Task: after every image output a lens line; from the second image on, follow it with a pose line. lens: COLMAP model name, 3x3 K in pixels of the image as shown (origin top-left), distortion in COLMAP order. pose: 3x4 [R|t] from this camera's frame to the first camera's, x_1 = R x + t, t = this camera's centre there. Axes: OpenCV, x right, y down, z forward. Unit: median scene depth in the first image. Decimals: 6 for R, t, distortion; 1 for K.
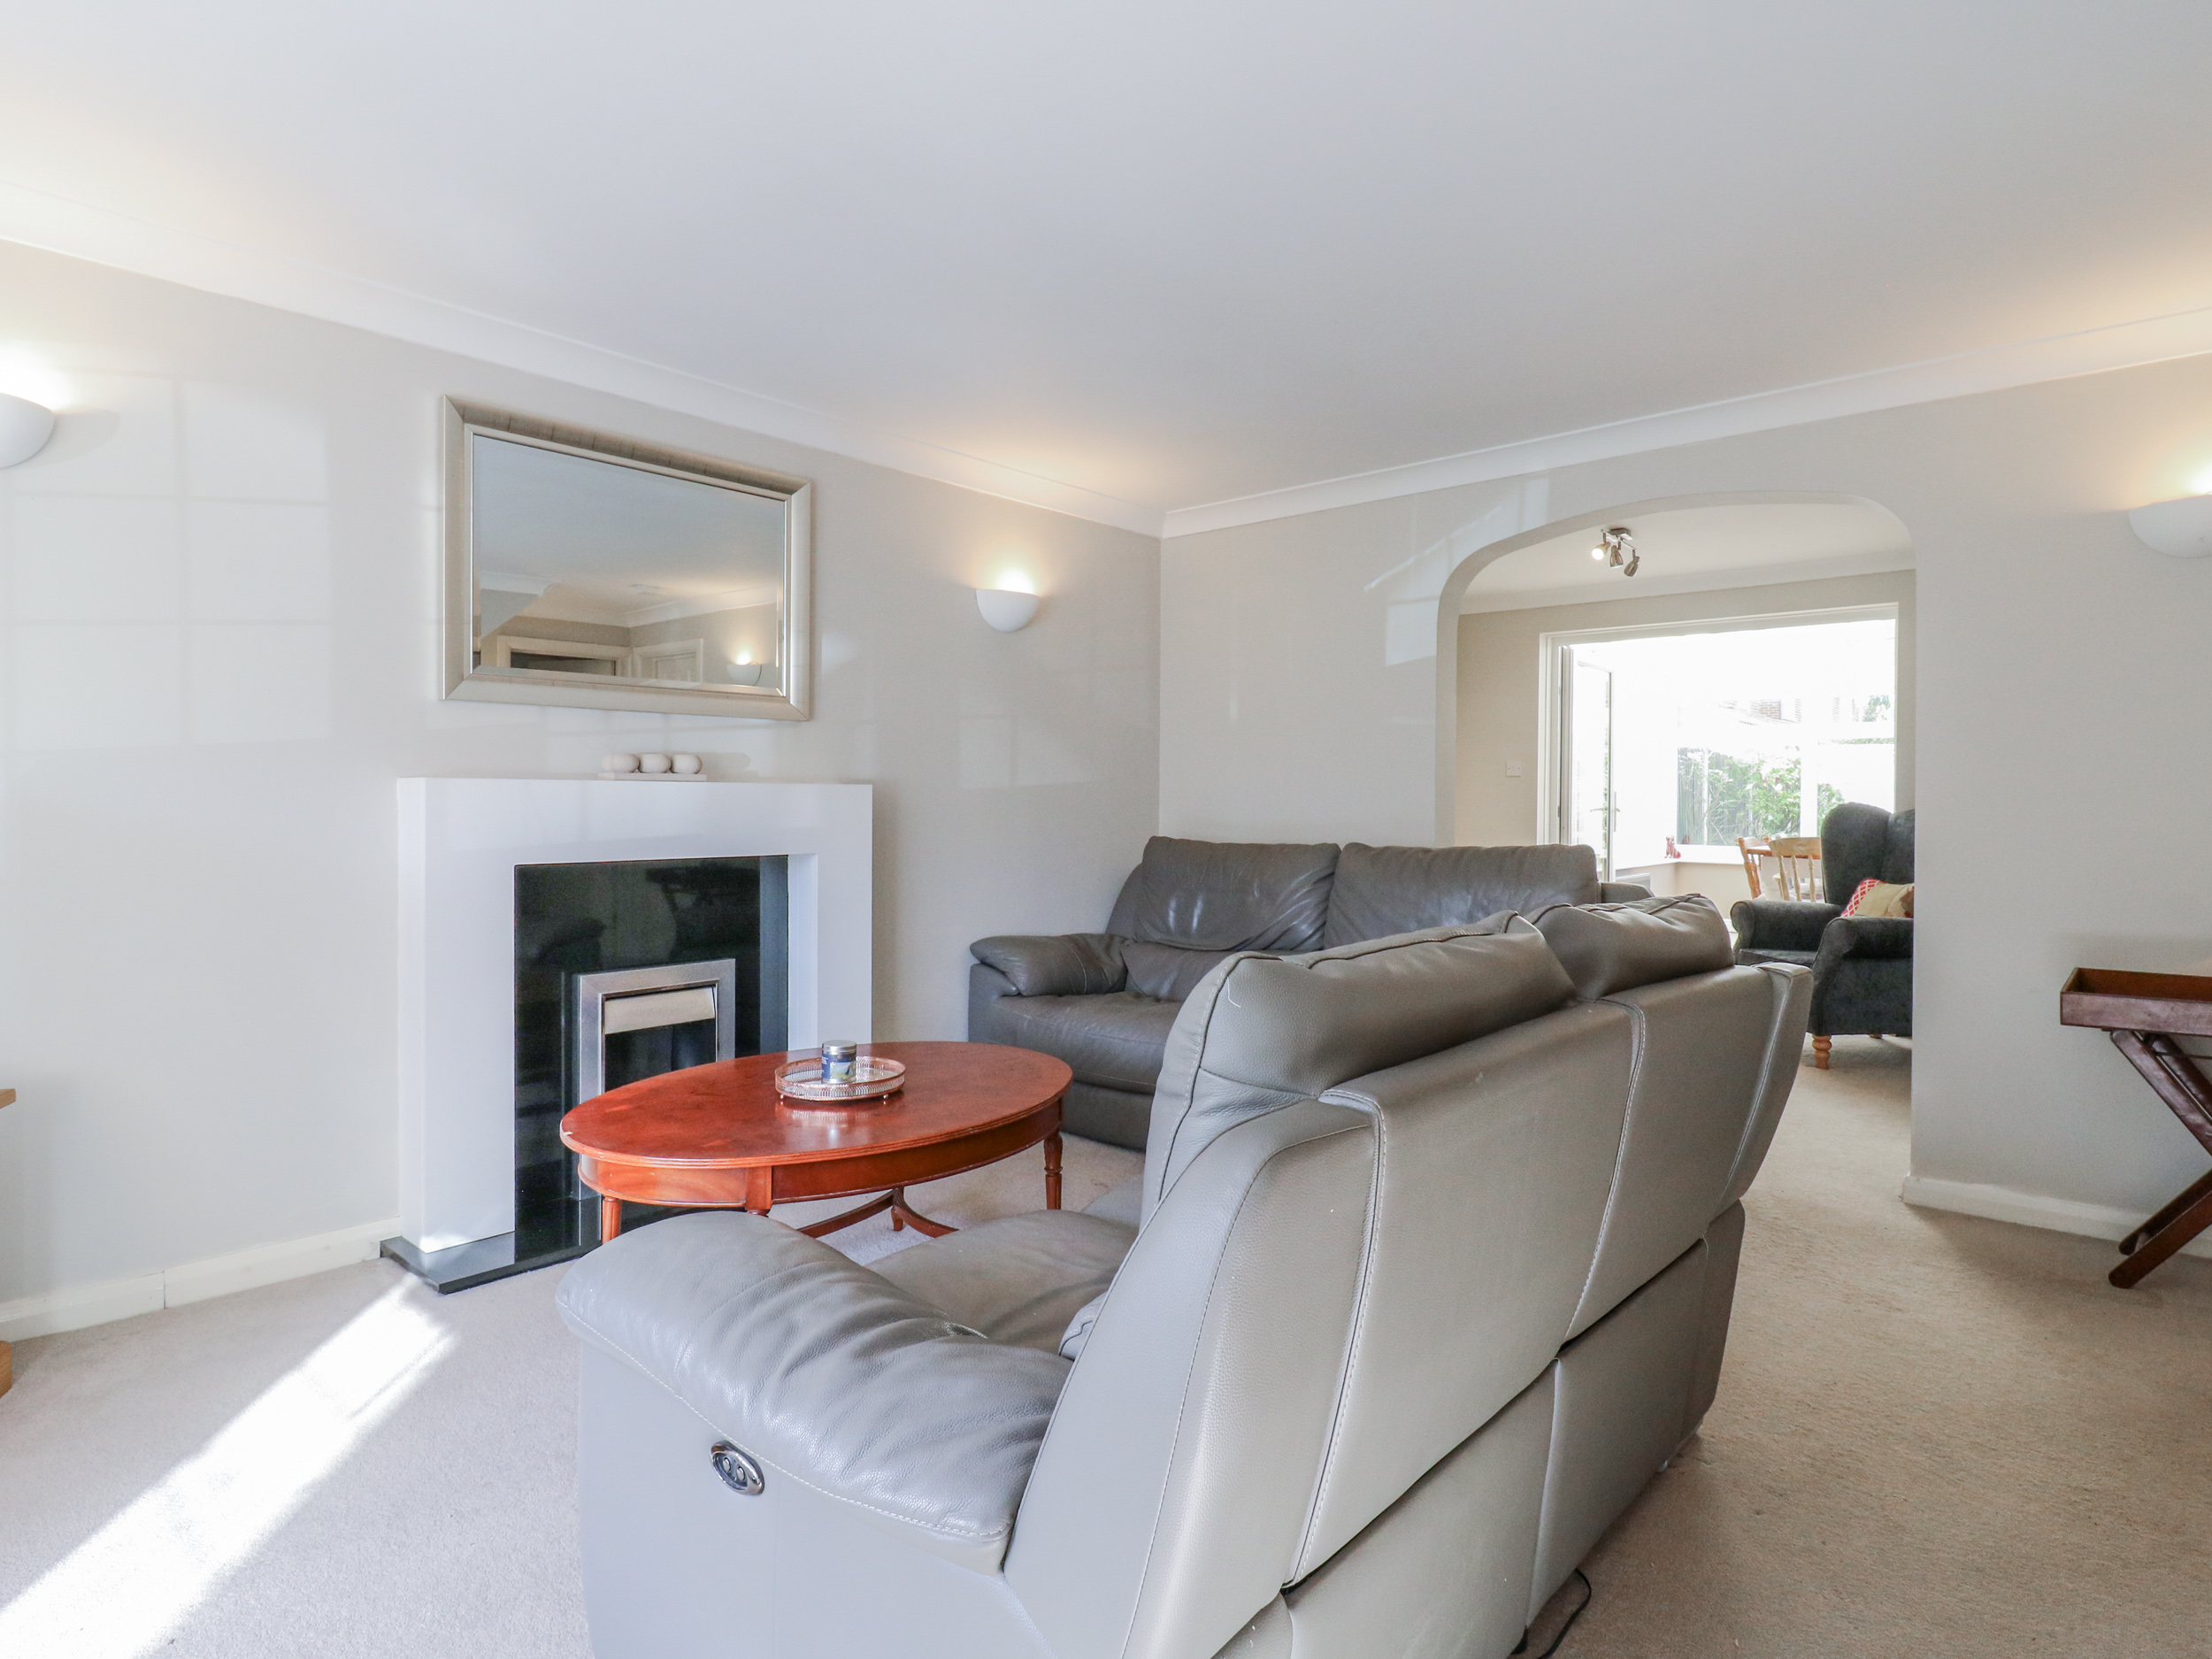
lens RADIAL K [[1151.8, 0, 1115.5], [0, 1151.8, 810.9], [0, 0, 1]] dist [0.001297, -0.013872]
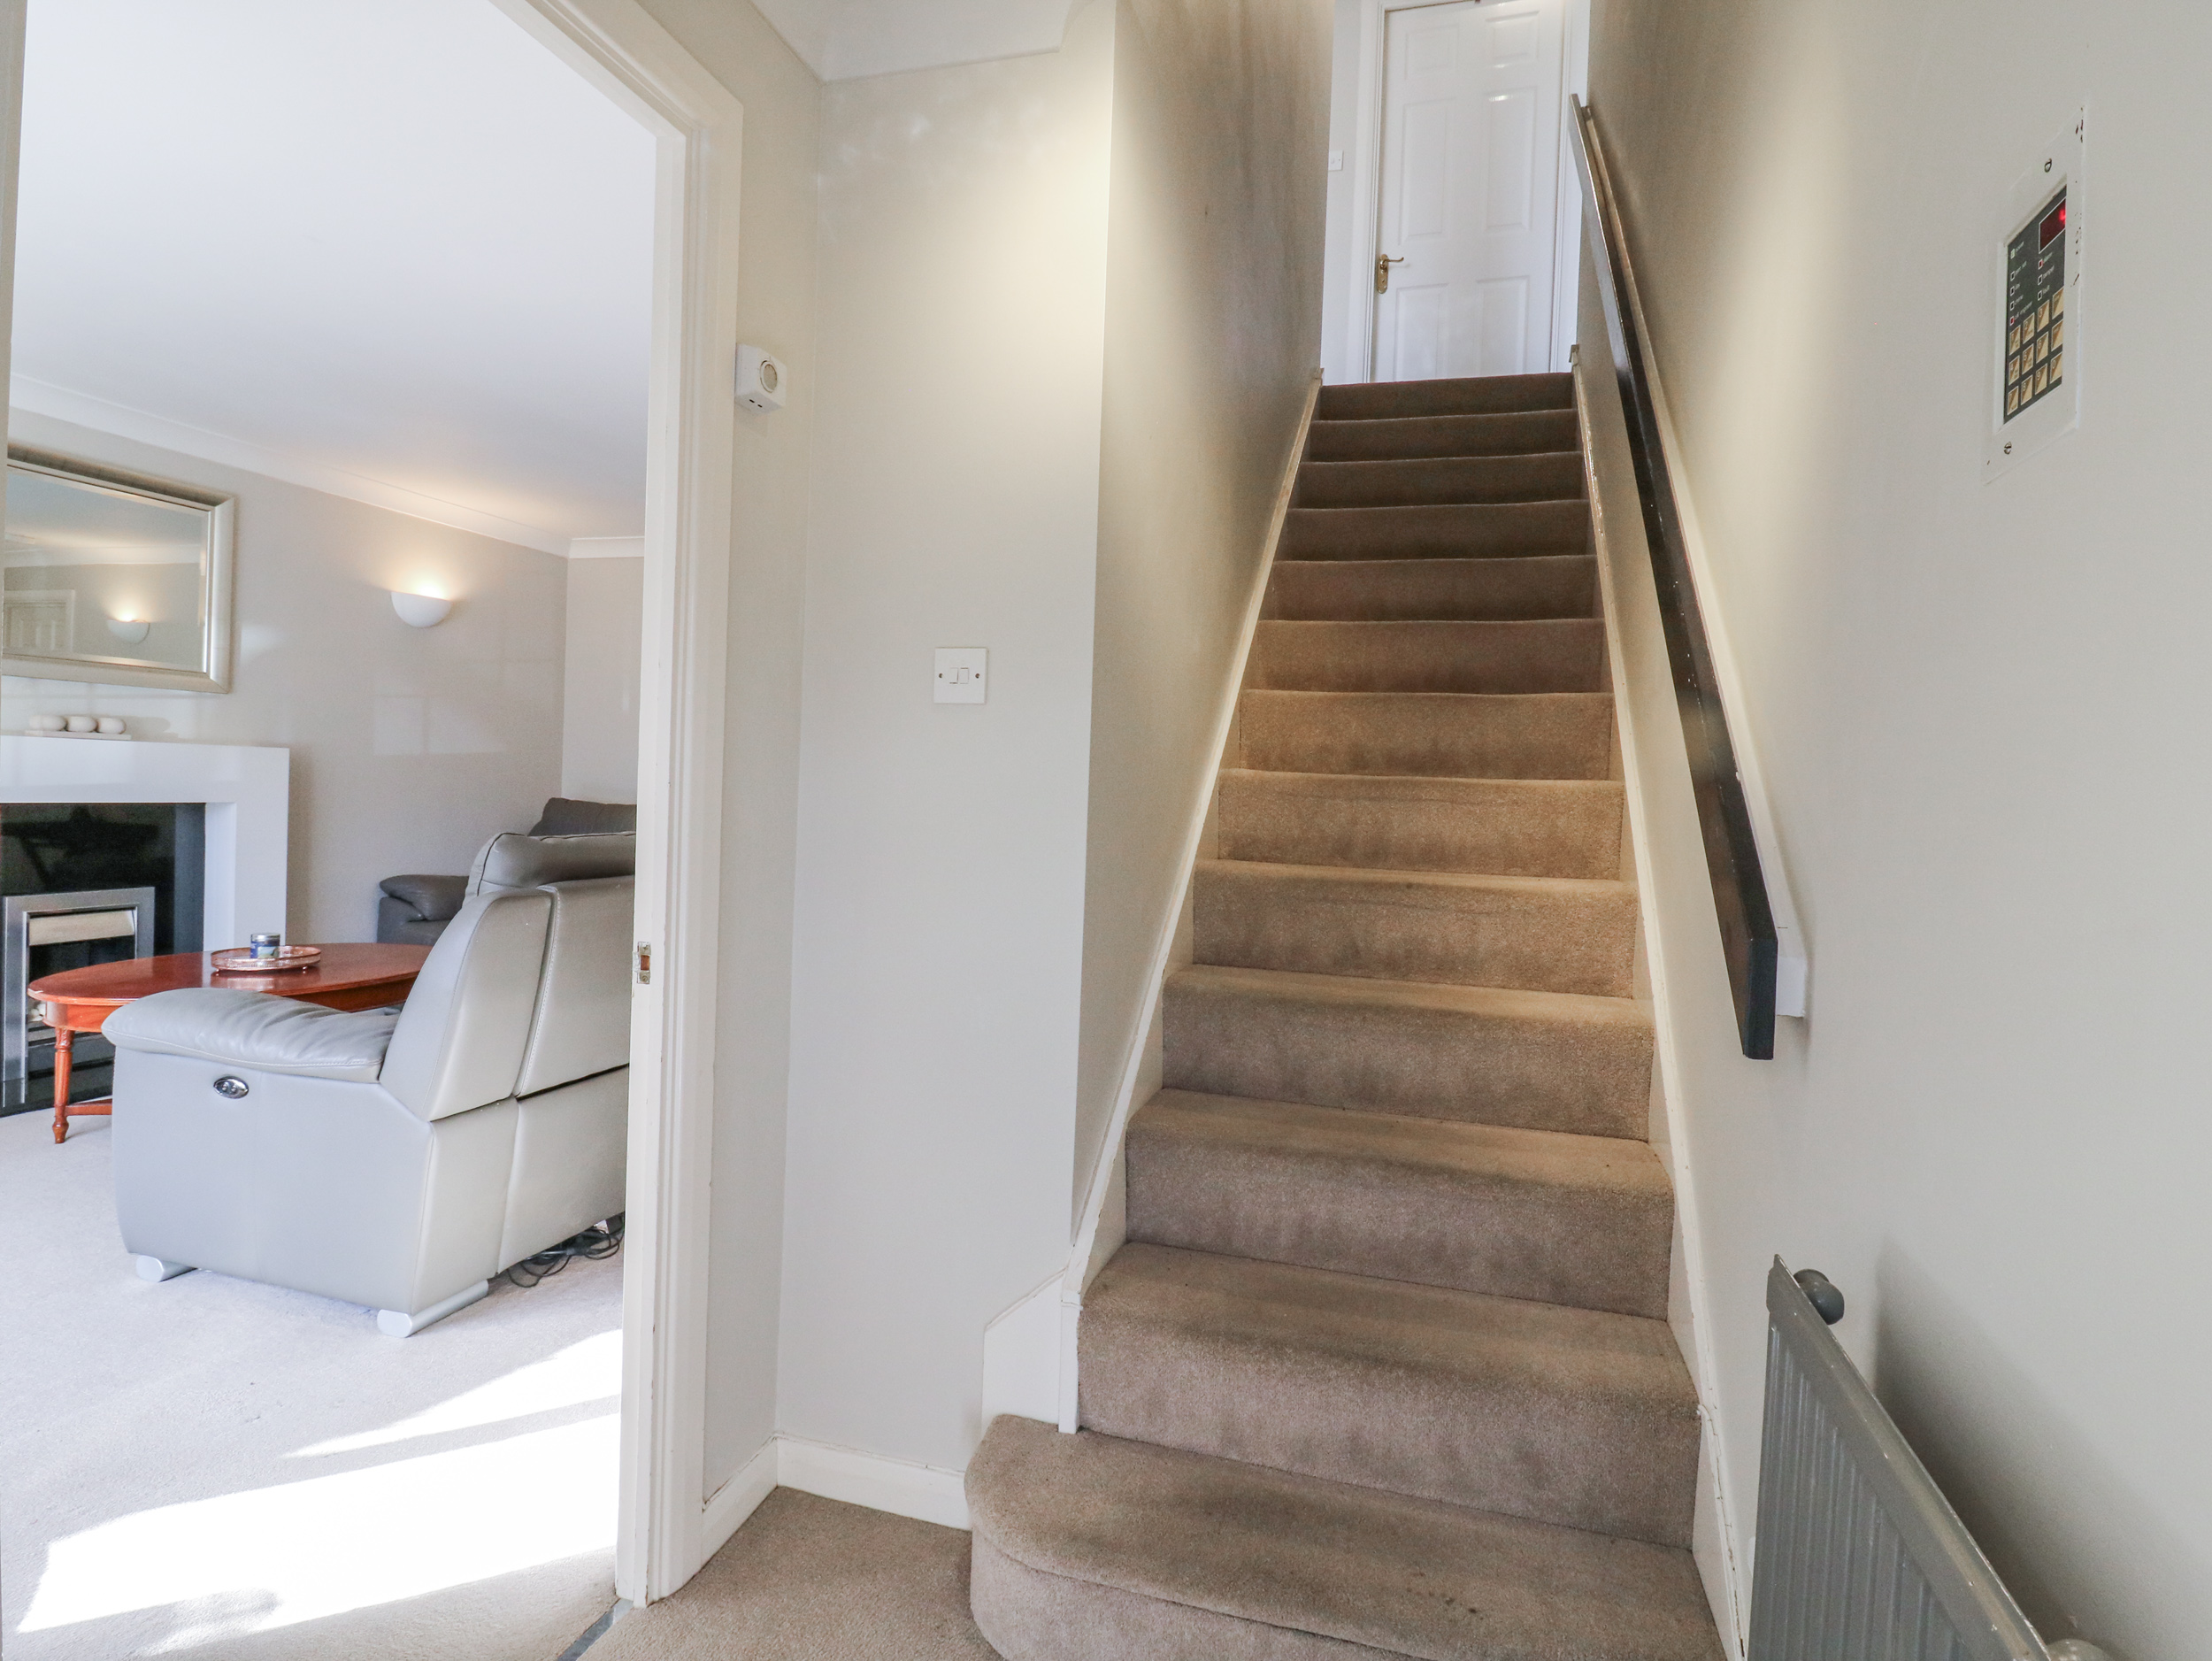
lens RADIAL K [[1151.9, 0, 1115.5], [0, 1151.9, 811.9], [0, 0, 1]] dist [0.001297, -0.013872]
pose [[0.906718, 0.019342, 0.421293, 0.079560], [-0.027430, 0.999537, 0.013145, 0.005283], [-0.420844, -0.023475, 0.906829, -0.521796]]
